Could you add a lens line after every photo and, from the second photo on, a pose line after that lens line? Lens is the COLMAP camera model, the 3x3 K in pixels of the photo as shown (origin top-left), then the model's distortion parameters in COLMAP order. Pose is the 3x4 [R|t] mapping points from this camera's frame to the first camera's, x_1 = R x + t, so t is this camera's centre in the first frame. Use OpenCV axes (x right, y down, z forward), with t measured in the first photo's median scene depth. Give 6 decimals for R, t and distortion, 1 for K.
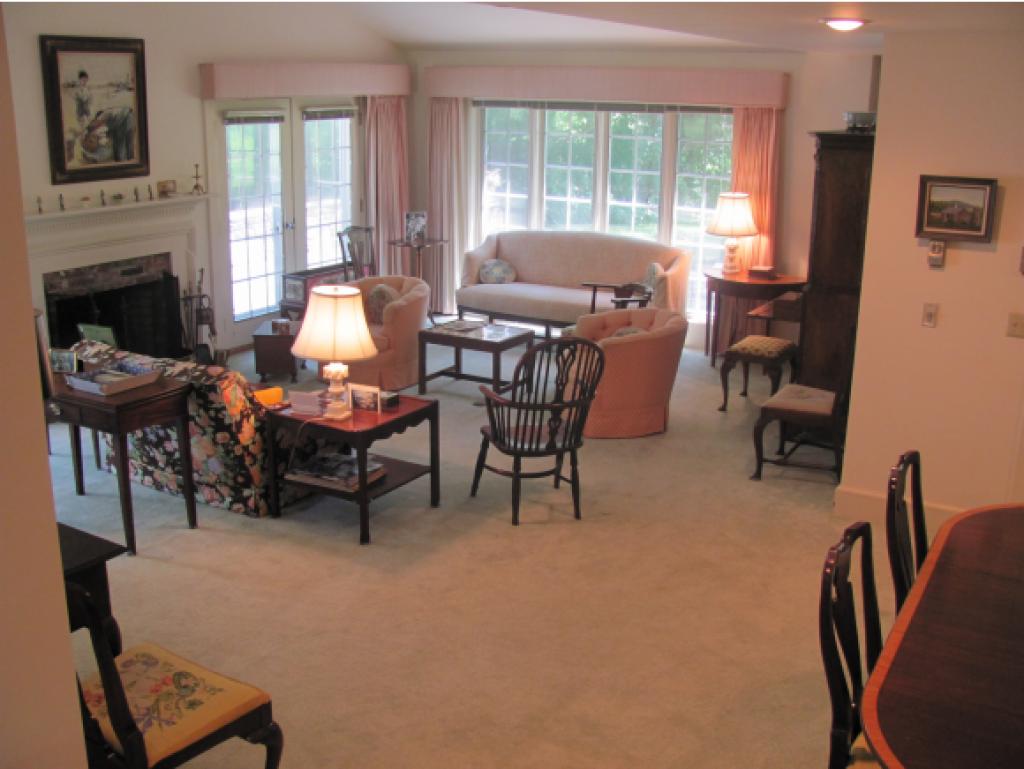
lens RADIAL K [[1080.2, 0, 512.1], [0, 1080.2, 409.7], [0, 0, 1]] dist [-0.147328, 0.000000]
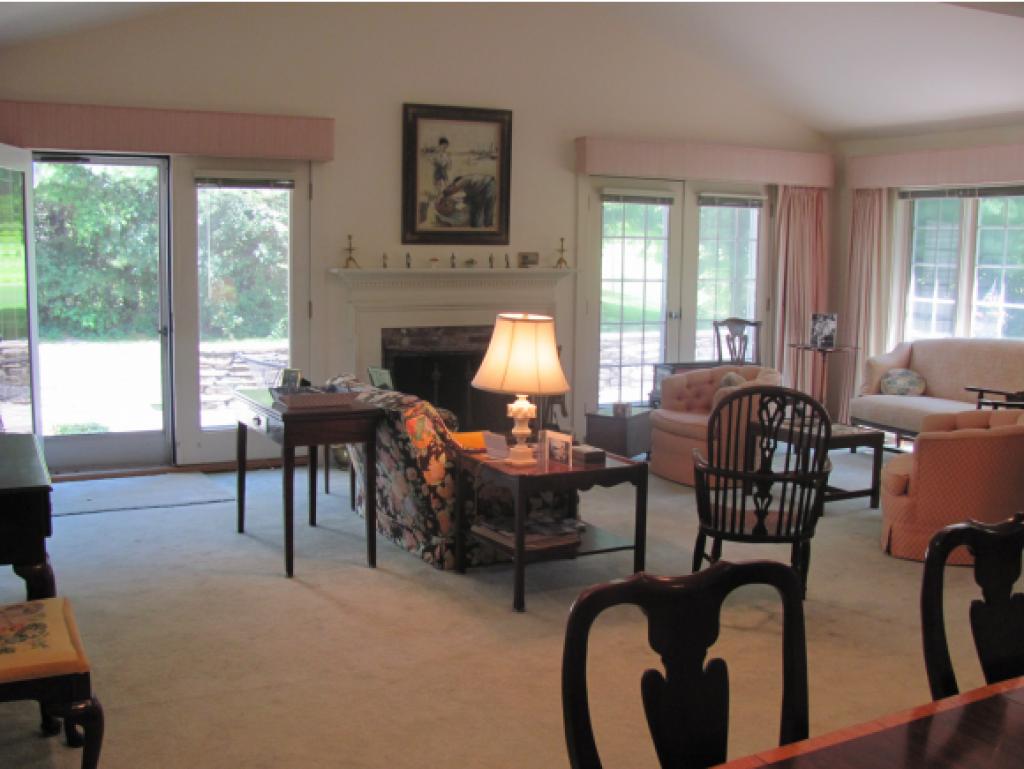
lens RADIAL K [[1080.2, 0, 509.5], [0, 1080.2, 392.2], [0, 0, 1]] dist [-0.147328, 0.000000]
pose [[0.850774, 0.066078, -0.521361, 0.212872], [-0.154646, 0.979617, -0.128199, 0.047787], [0.502263, 0.189694, 0.843651, 0.183784]]
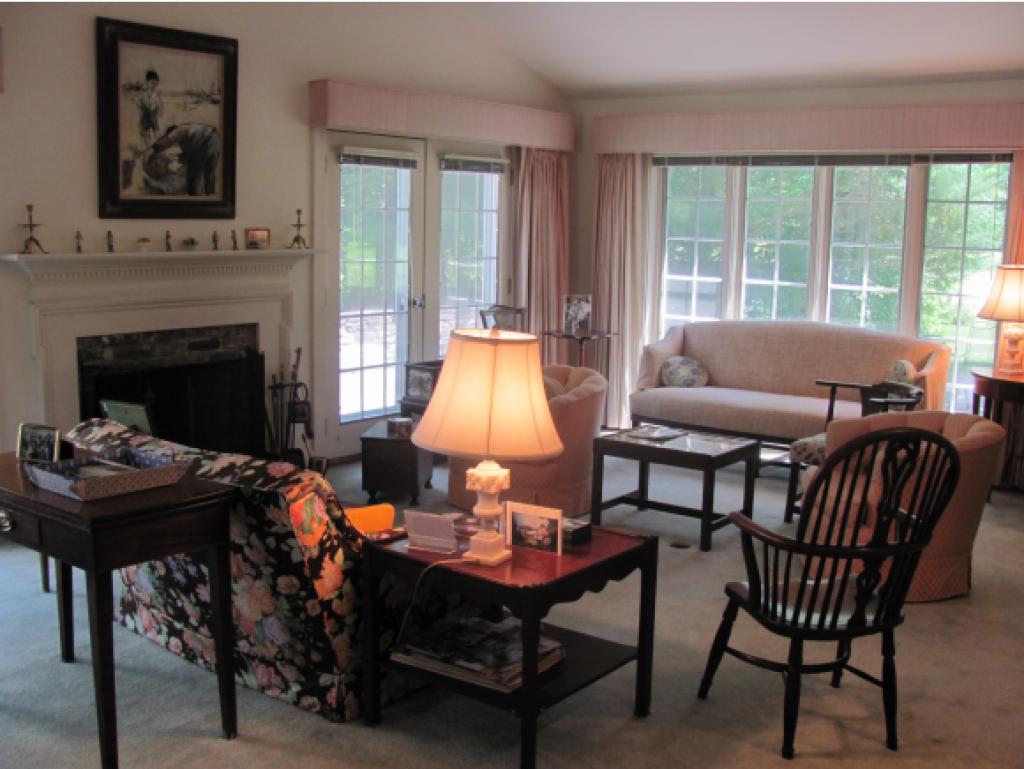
lens RADIAL K [[1080.2, 0, 511.5], [0, 1080.2, 389.2], [0, 0, 1]] dist [-0.147328, 0.000000]
pose [[0.993171, 0.023016, -0.114372, -0.064396], [-0.039679, 0.988543, -0.145628, 0.000458], [0.109710, 0.149172, 0.982706, 0.319754]]
